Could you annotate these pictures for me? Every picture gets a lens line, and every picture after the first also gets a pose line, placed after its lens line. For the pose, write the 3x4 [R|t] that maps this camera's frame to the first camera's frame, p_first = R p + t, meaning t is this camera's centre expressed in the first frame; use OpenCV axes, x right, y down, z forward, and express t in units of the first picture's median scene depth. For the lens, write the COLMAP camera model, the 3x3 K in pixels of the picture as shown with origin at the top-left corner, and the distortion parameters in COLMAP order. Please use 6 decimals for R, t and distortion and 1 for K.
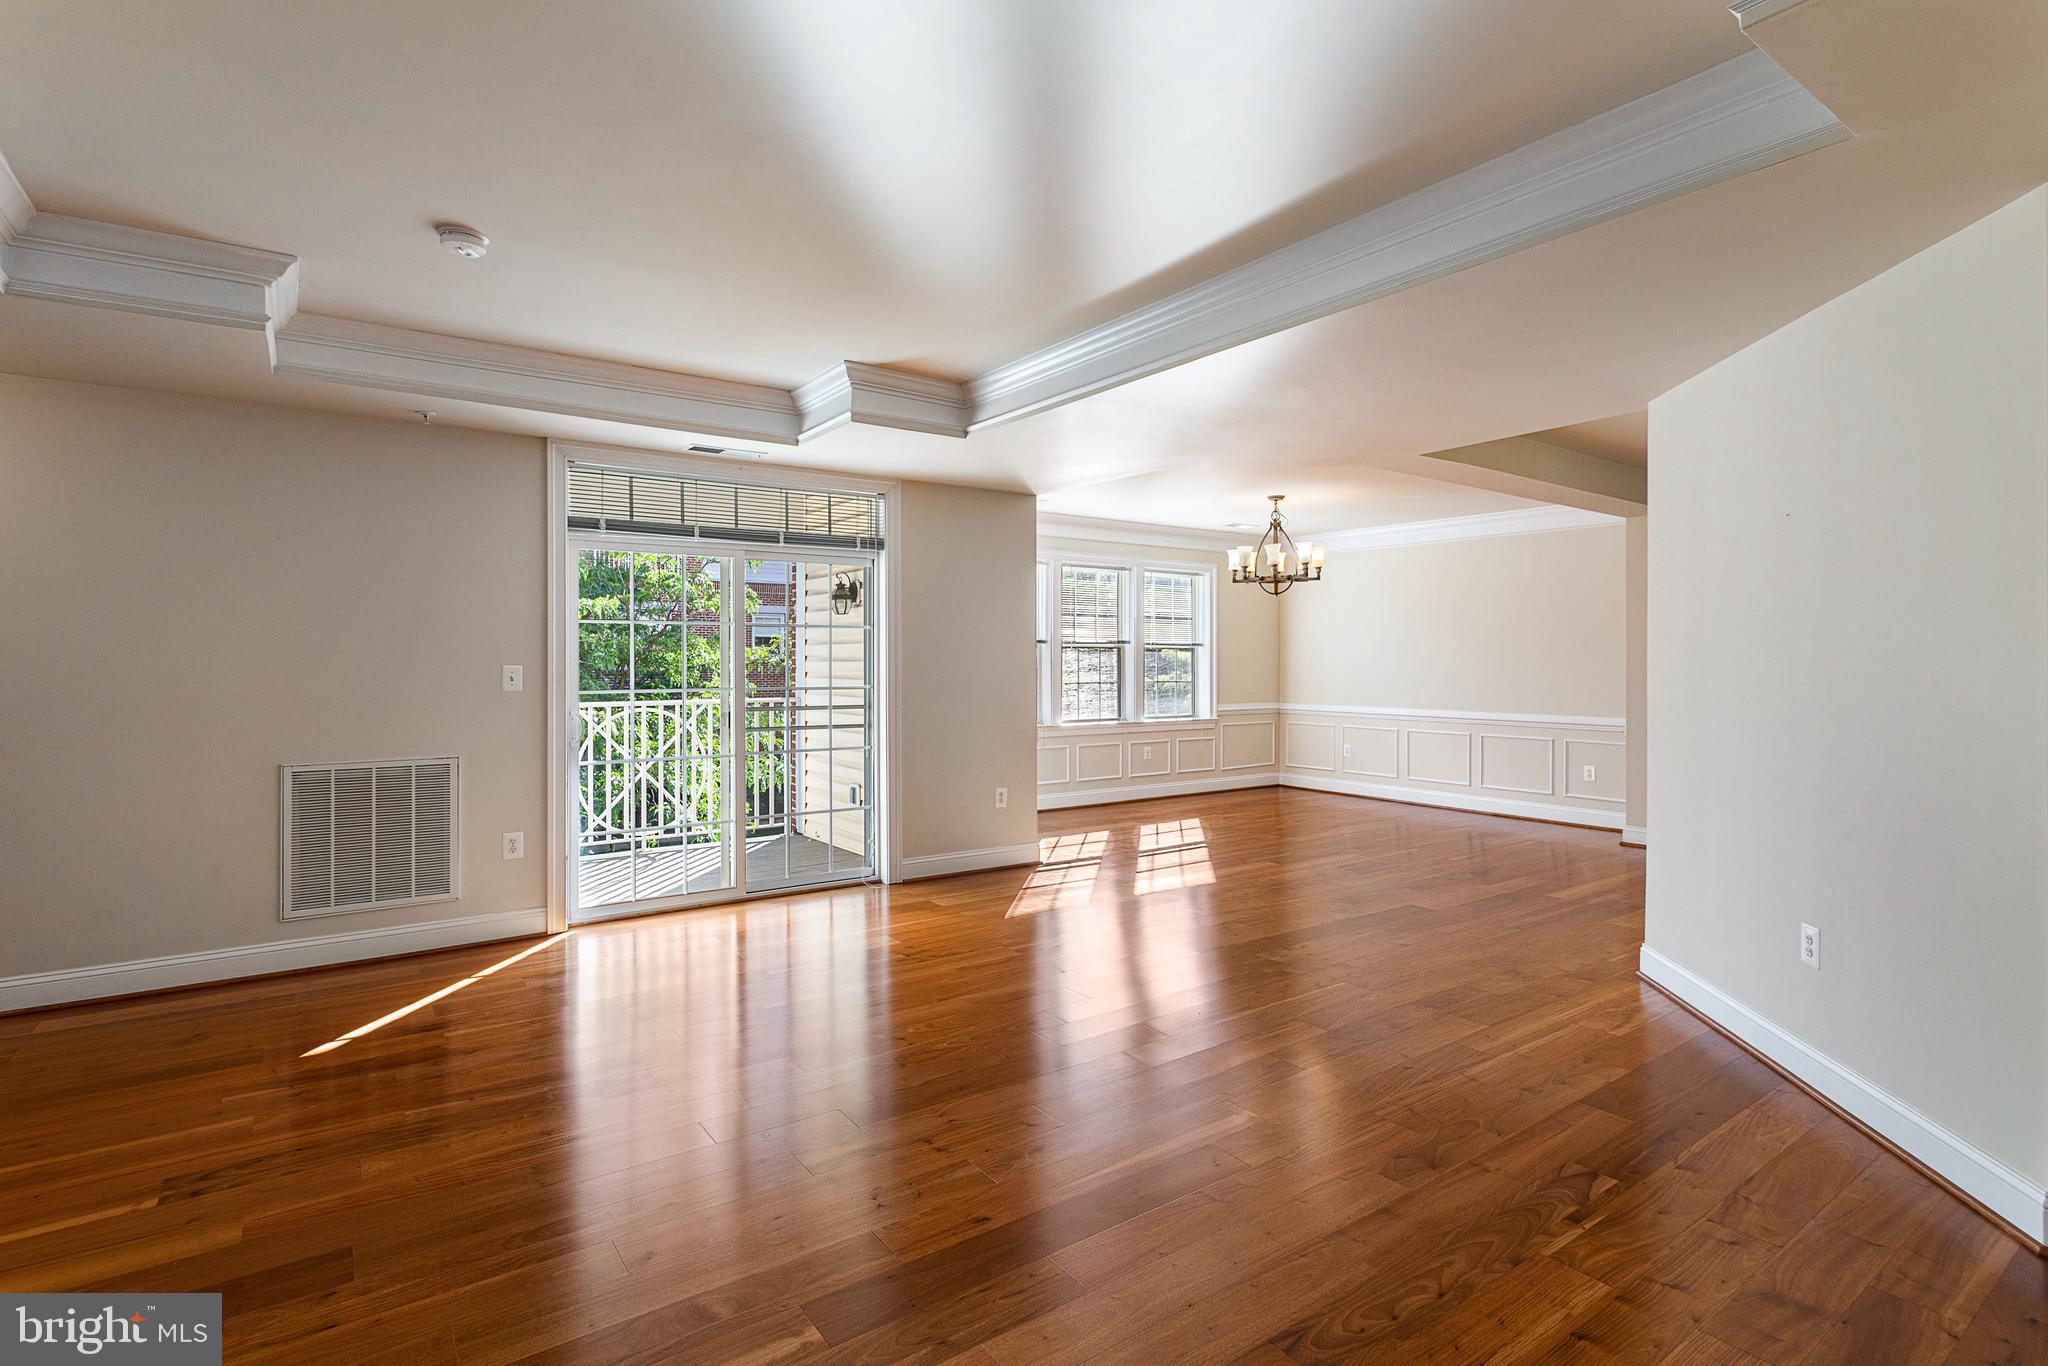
lens RADIAL K [[998.0, 0, 1018.7], [0, 998.0, 662.8], [0, 0, 1]] dist [-0.005778, 0.003013]
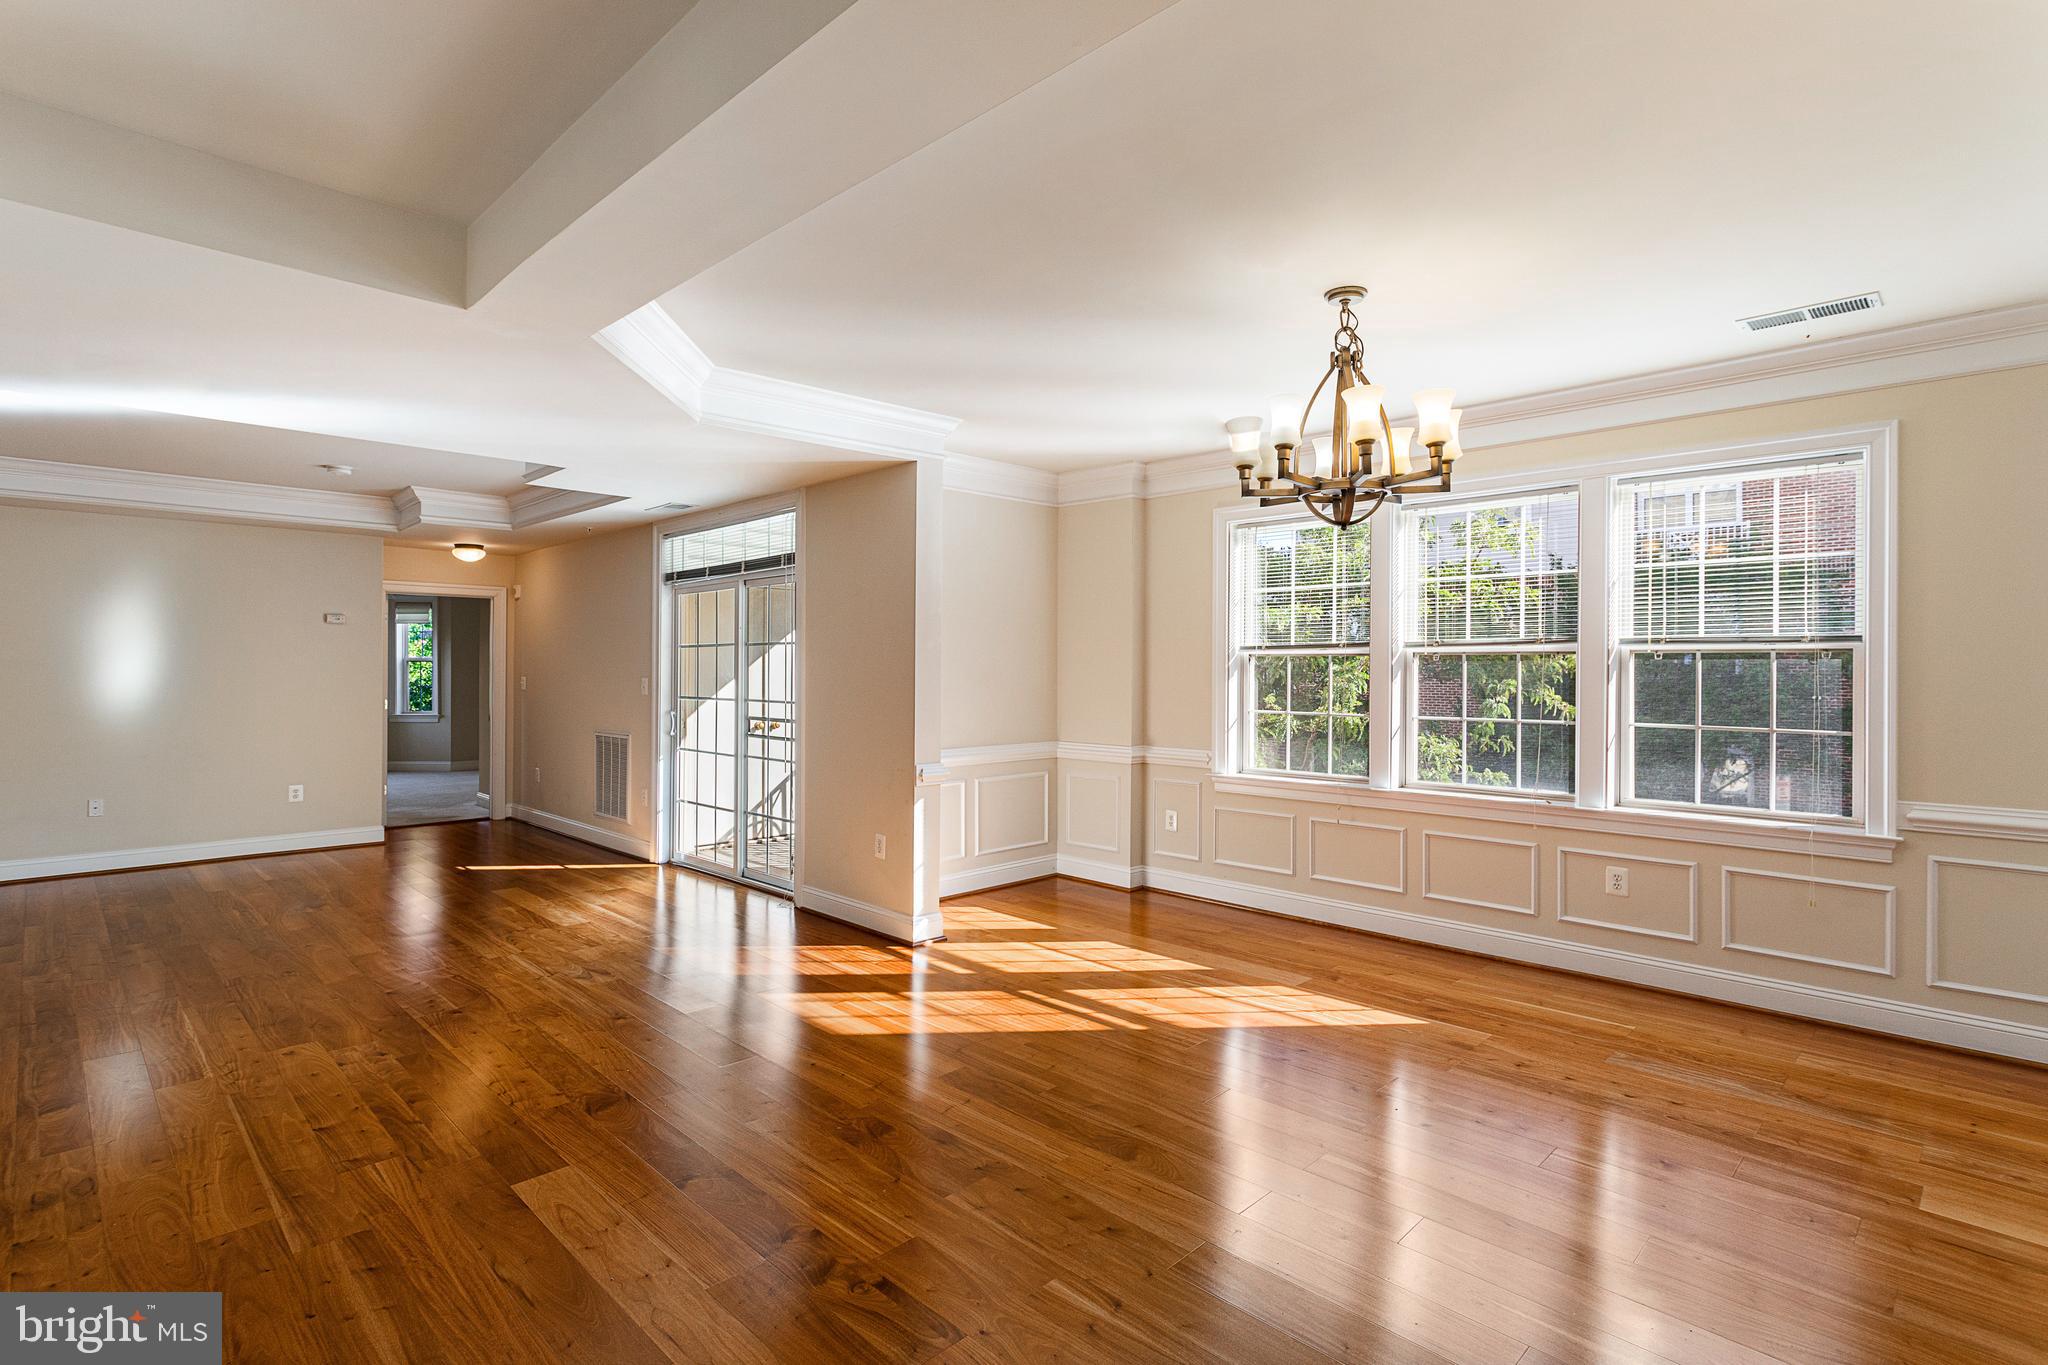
lens RADIAL K [[998.0, 0, 1023.3], [0, 998.0, 666.3], [0, 0, 1]] dist [-0.005778, 0.003013]
pose [[0.144625, -0.001144, -0.989486, 0.852333], [0.000770, 0.999999, -0.001043, -0.011968], [0.989486, -0.000611, 0.144625, 1.051695]]
